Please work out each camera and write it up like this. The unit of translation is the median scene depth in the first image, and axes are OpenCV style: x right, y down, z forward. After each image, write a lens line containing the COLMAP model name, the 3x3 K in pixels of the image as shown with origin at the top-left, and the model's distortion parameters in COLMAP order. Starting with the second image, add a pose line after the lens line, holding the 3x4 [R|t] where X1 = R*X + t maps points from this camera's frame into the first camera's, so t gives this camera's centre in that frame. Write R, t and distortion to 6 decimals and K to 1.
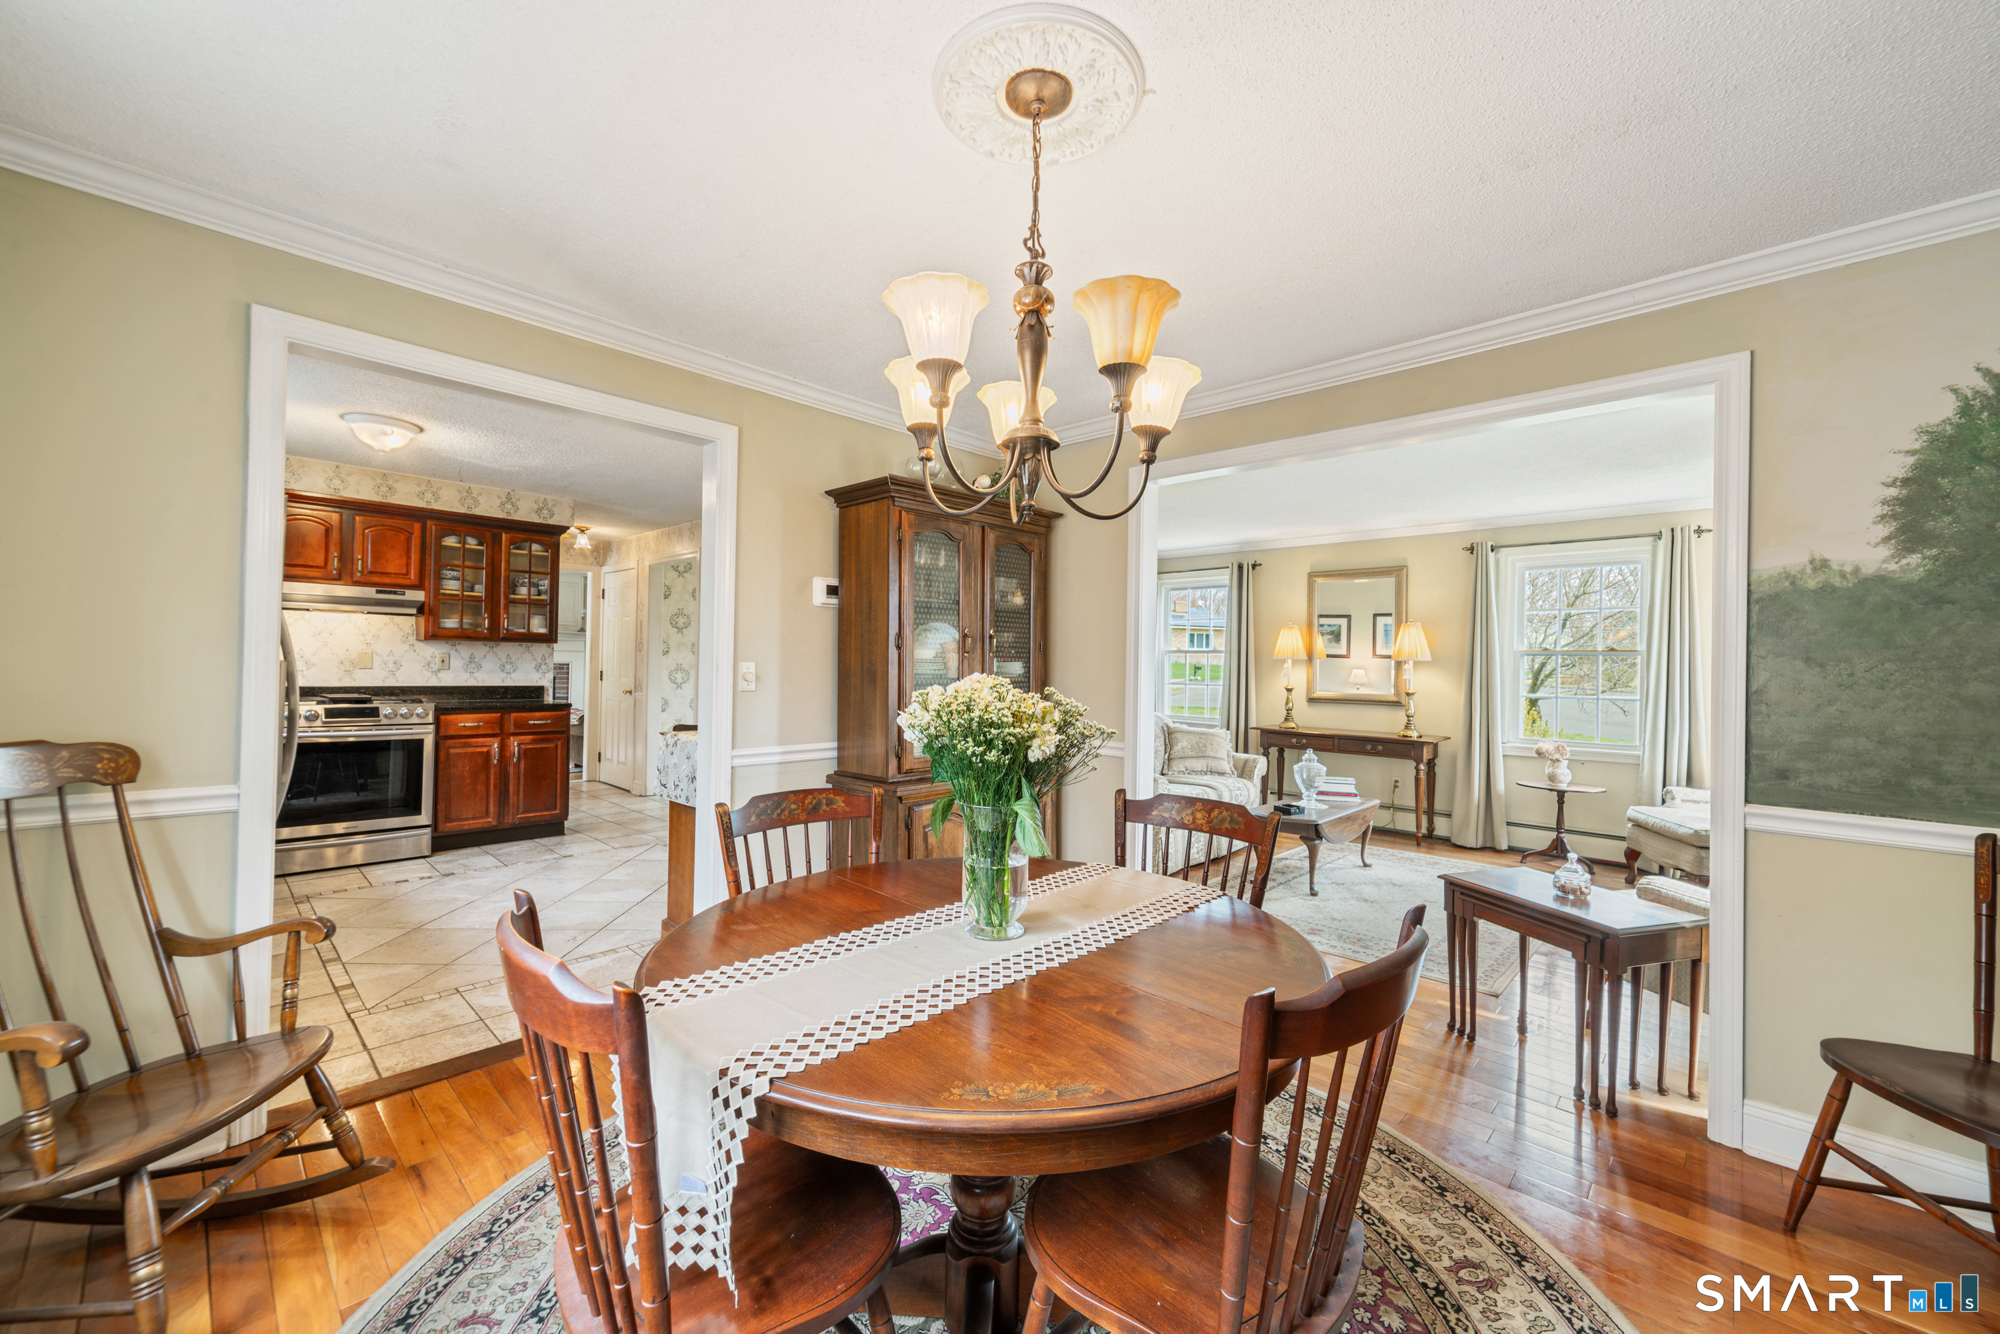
lens RADIAL K [[786.6, 0, 998.9], [0, 786.6, 666.6], [0, 0, 1]] dist [-0.005403, 0.001171]
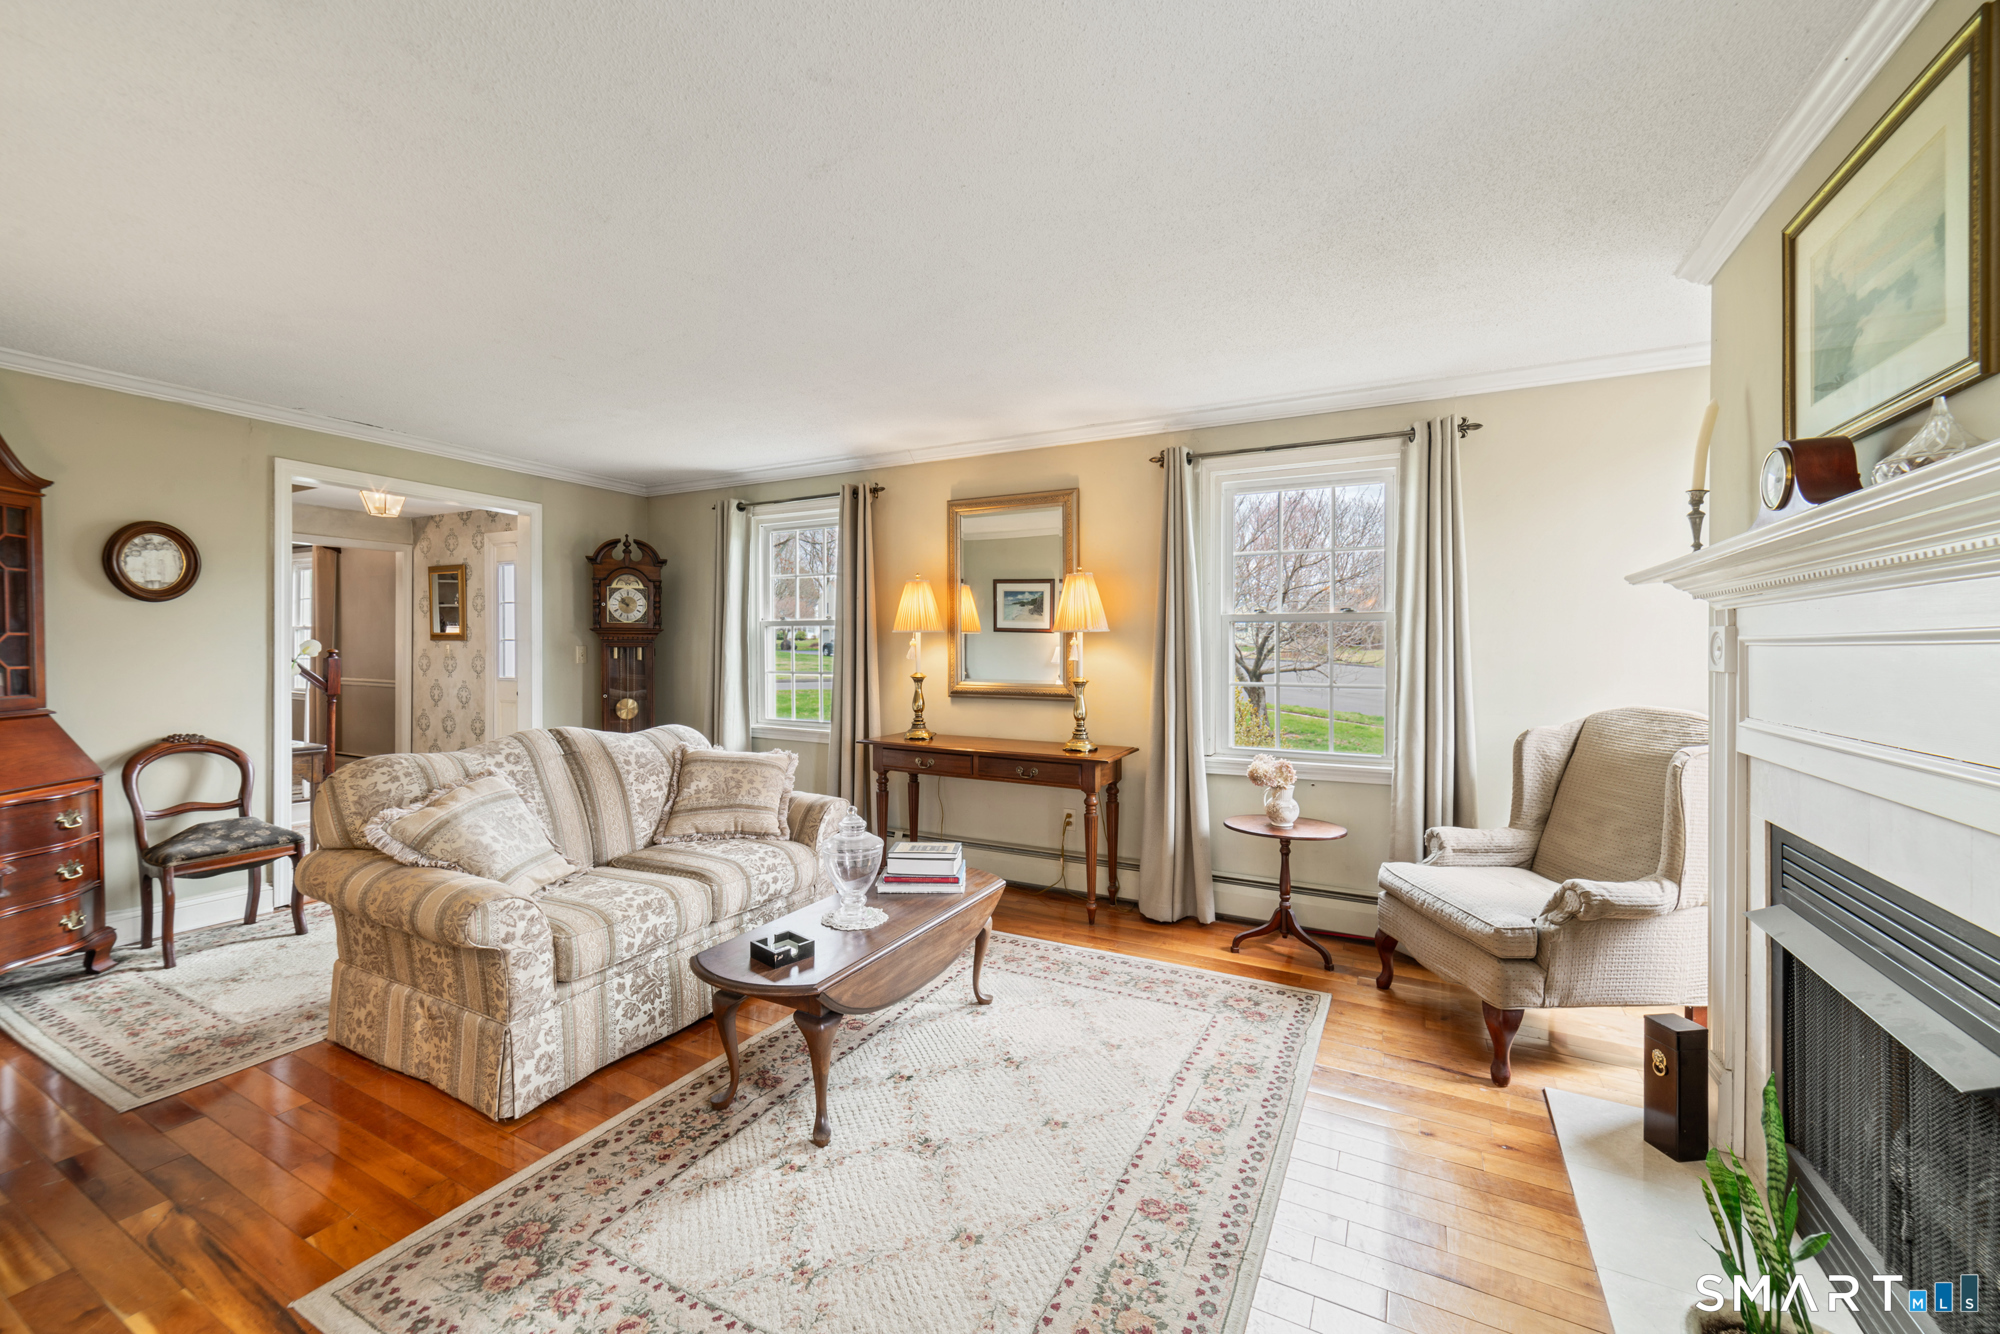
lens RADIAL K [[786.6, 0, 1002.1], [0, 786.6, 653.7], [0, 0, 1]] dist [-0.005403, 0.001171]
pose [[0.961294, -0.016377, 0.275036, 0.288139], [0.014489, 0.999855, 0.008896, 0.003638], [-0.275142, -0.004567, 0.961393, 0.402368]]
